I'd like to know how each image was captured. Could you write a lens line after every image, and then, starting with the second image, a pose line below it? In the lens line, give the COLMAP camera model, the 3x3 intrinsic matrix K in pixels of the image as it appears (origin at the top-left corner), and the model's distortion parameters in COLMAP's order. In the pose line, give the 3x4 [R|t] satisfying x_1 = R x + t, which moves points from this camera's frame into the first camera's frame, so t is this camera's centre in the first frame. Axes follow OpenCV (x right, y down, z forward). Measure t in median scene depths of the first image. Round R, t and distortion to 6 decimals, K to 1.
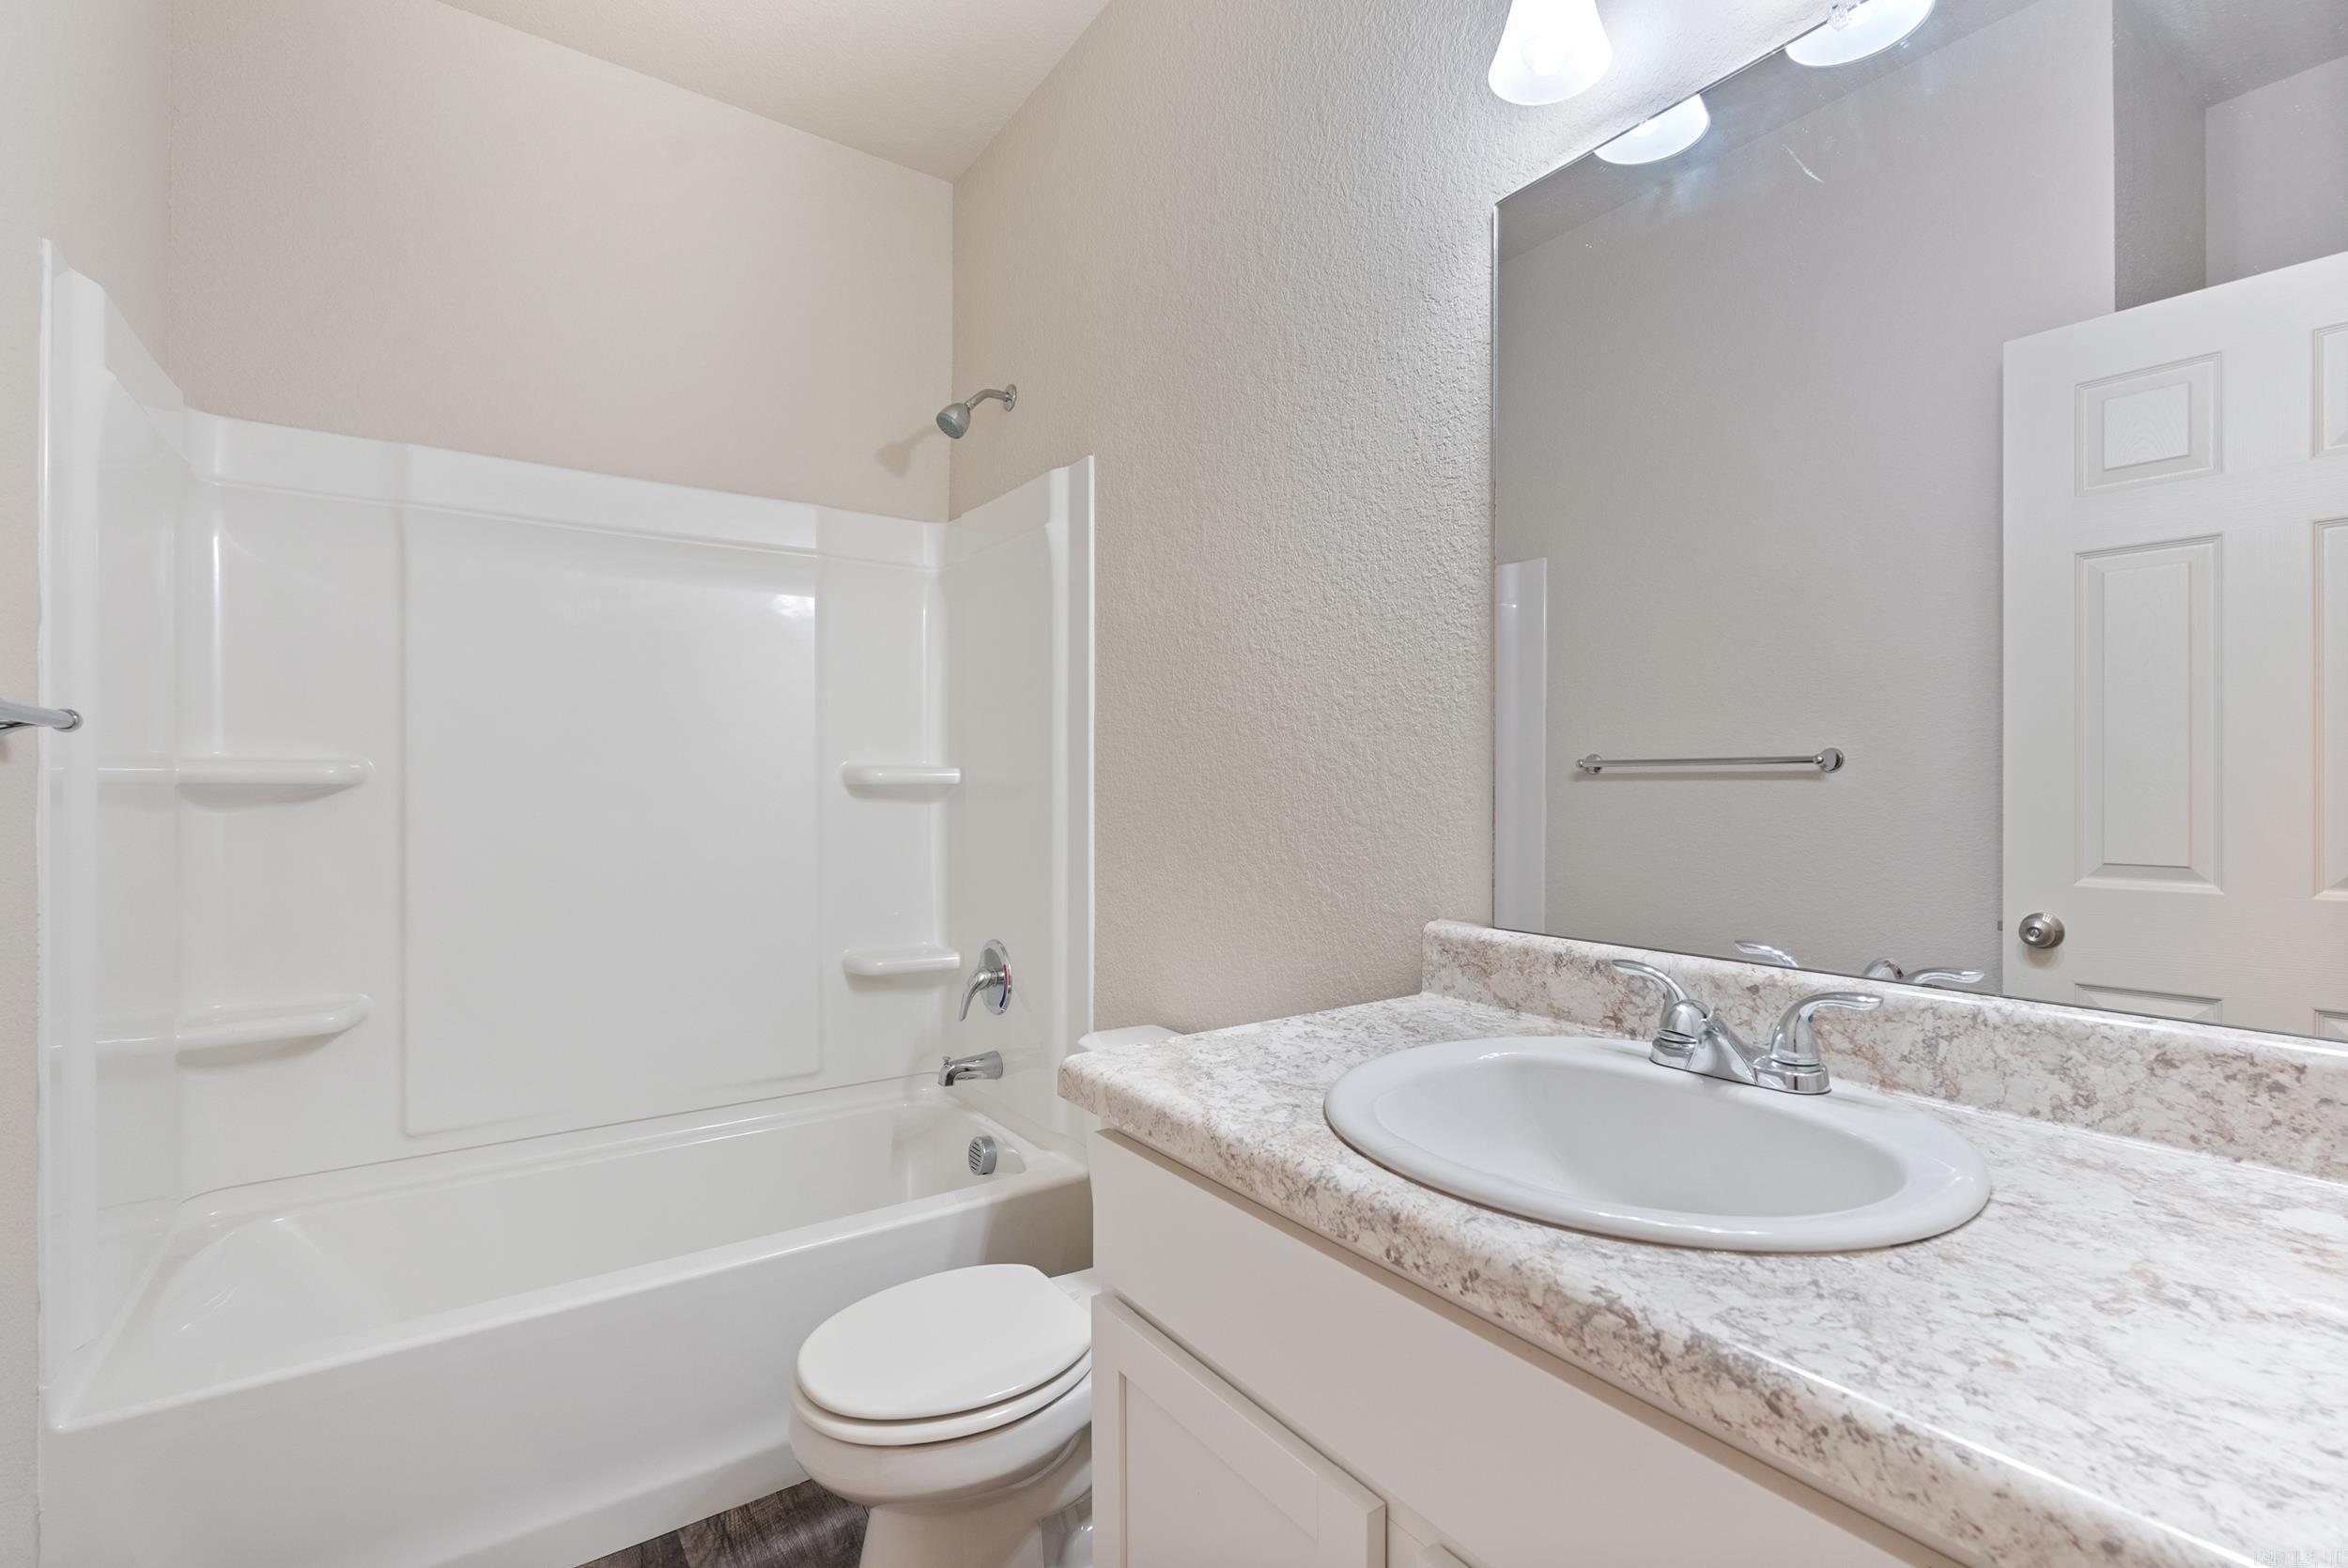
lens RADIAL K [[1037.1, 0, 1176.7], [0, 1037.1, 782.2], [0, 0, 1]] dist [-0.009187, 0.001881]
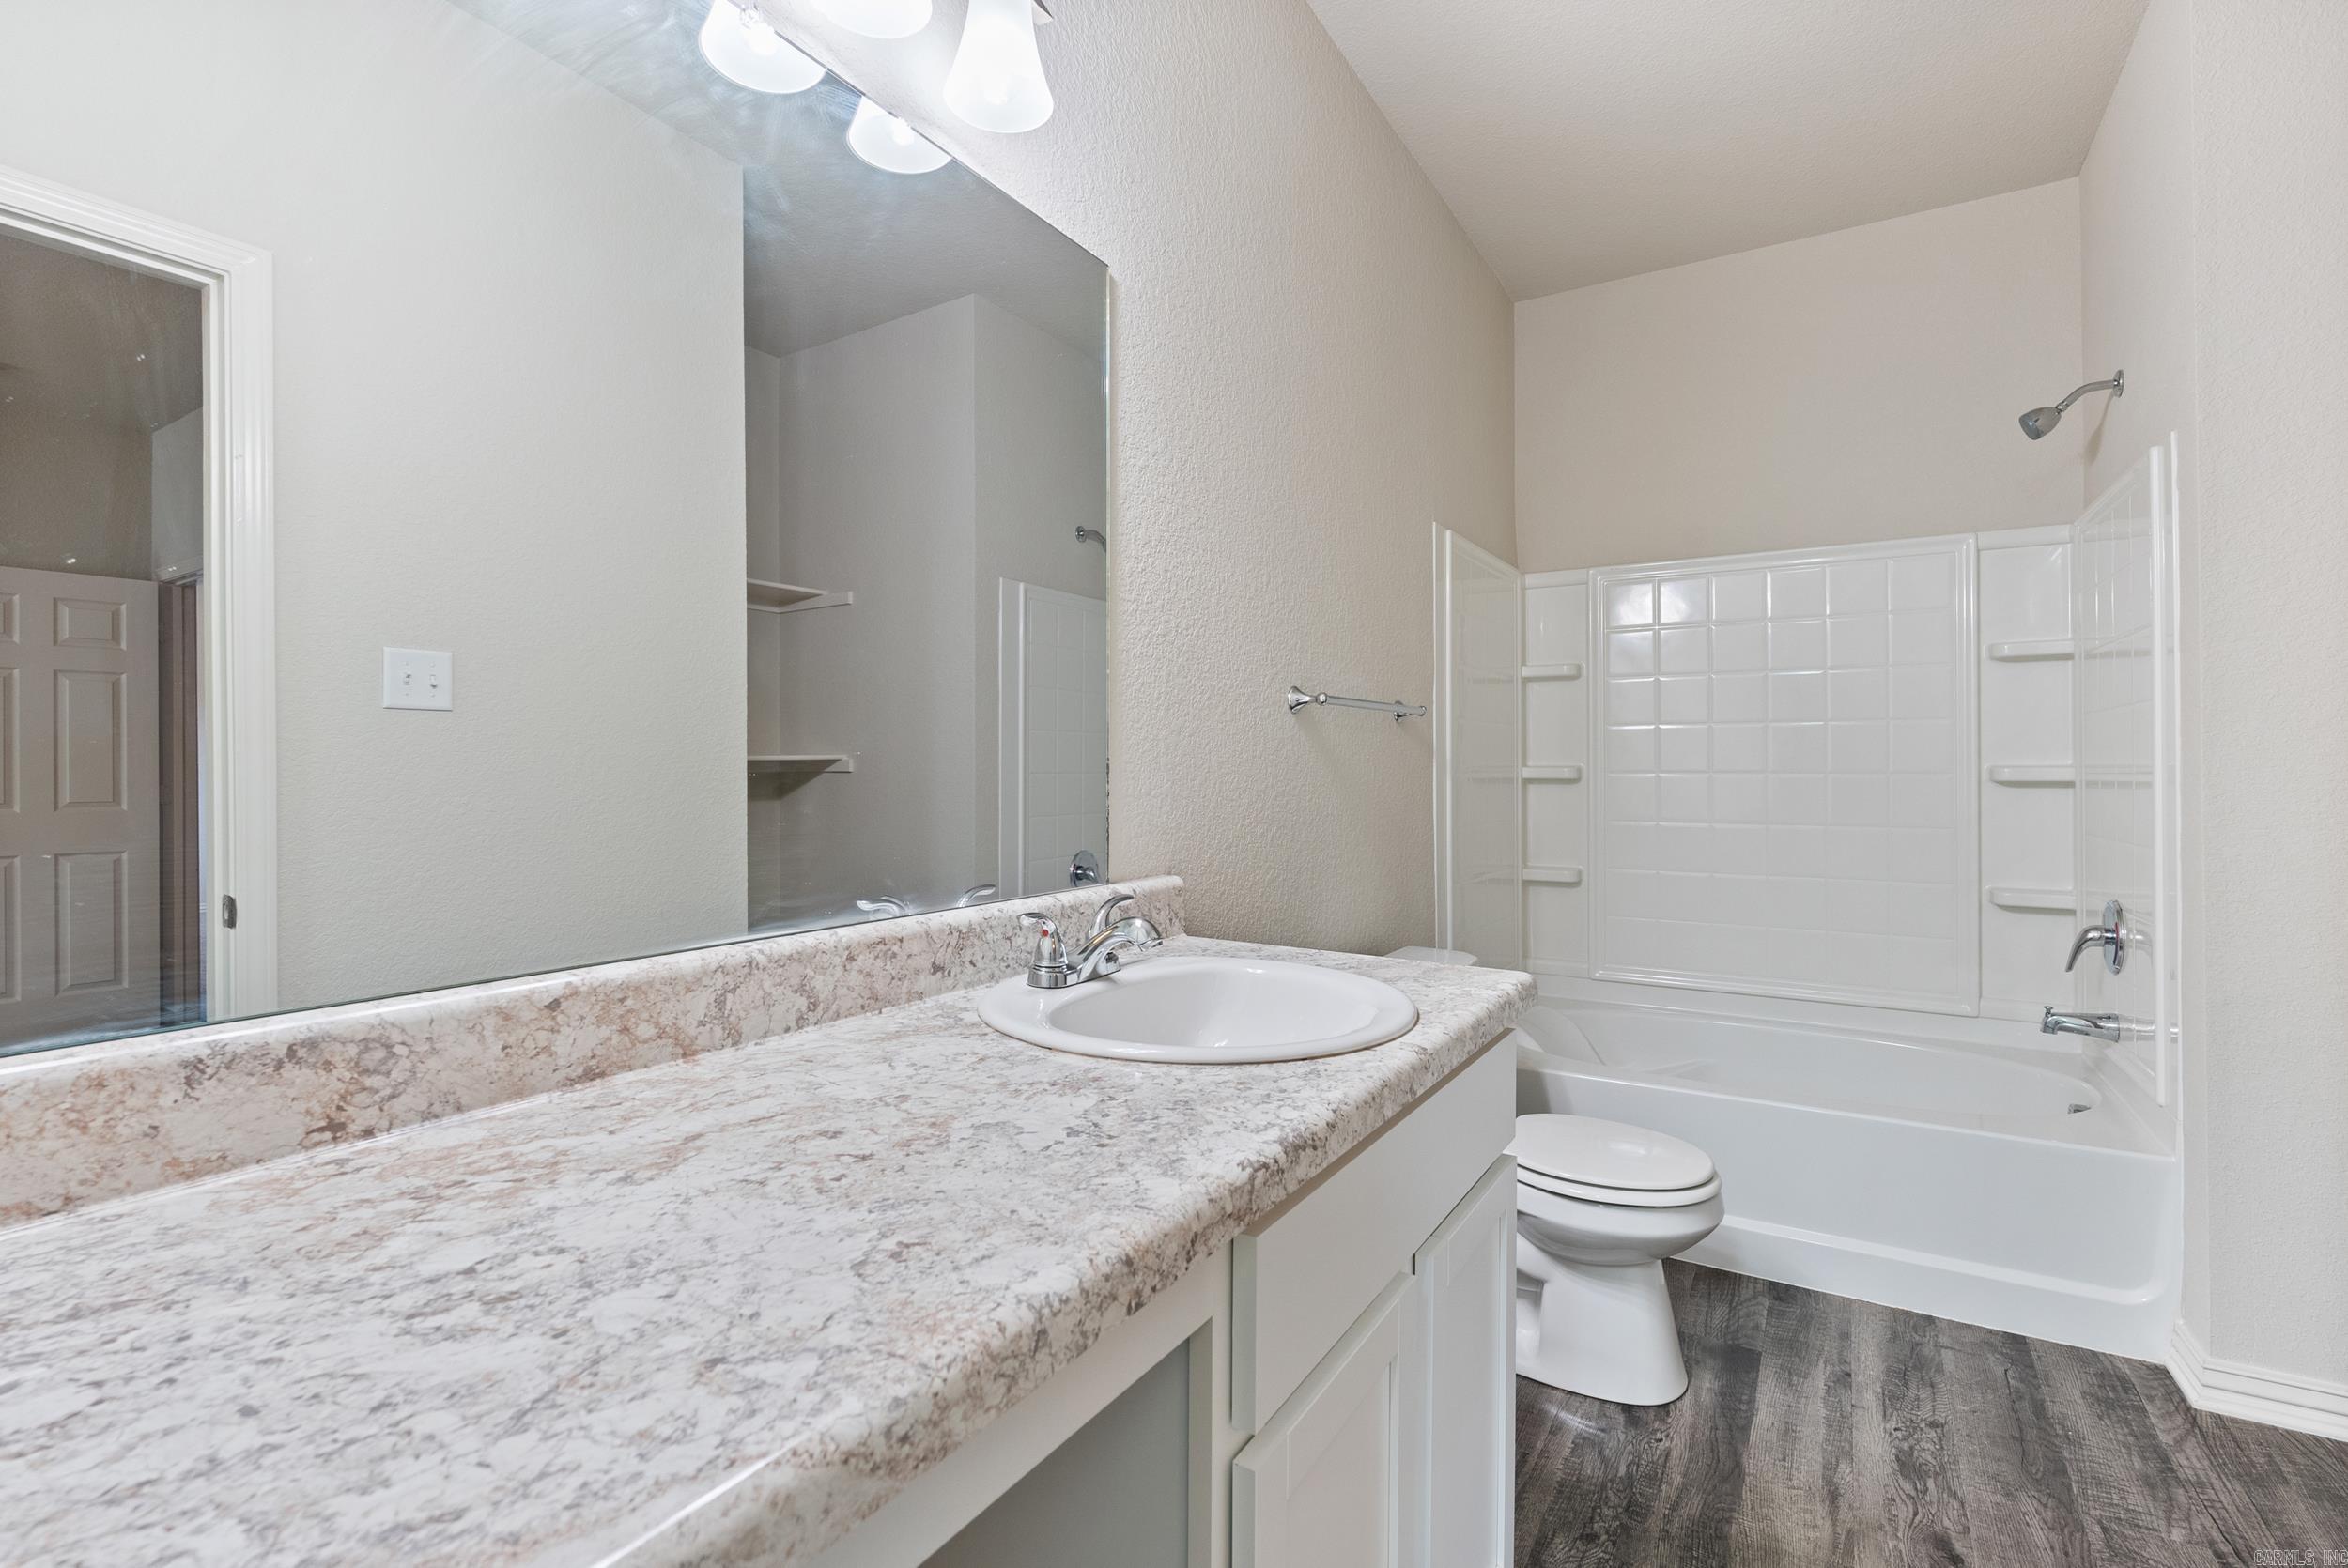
lens RADIAL K [[1037.1, 0, 1179.7], [0, 1037.1, 780.9], [0, 0, 1]] dist [-0.009187, 0.001881]
pose [[-0.372679, -0.003570, 0.927954, -0.453797], [0.001199, 0.999990, 0.004329, 0.024082], [-0.927960, 0.002726, -0.372671, 1.001492]]
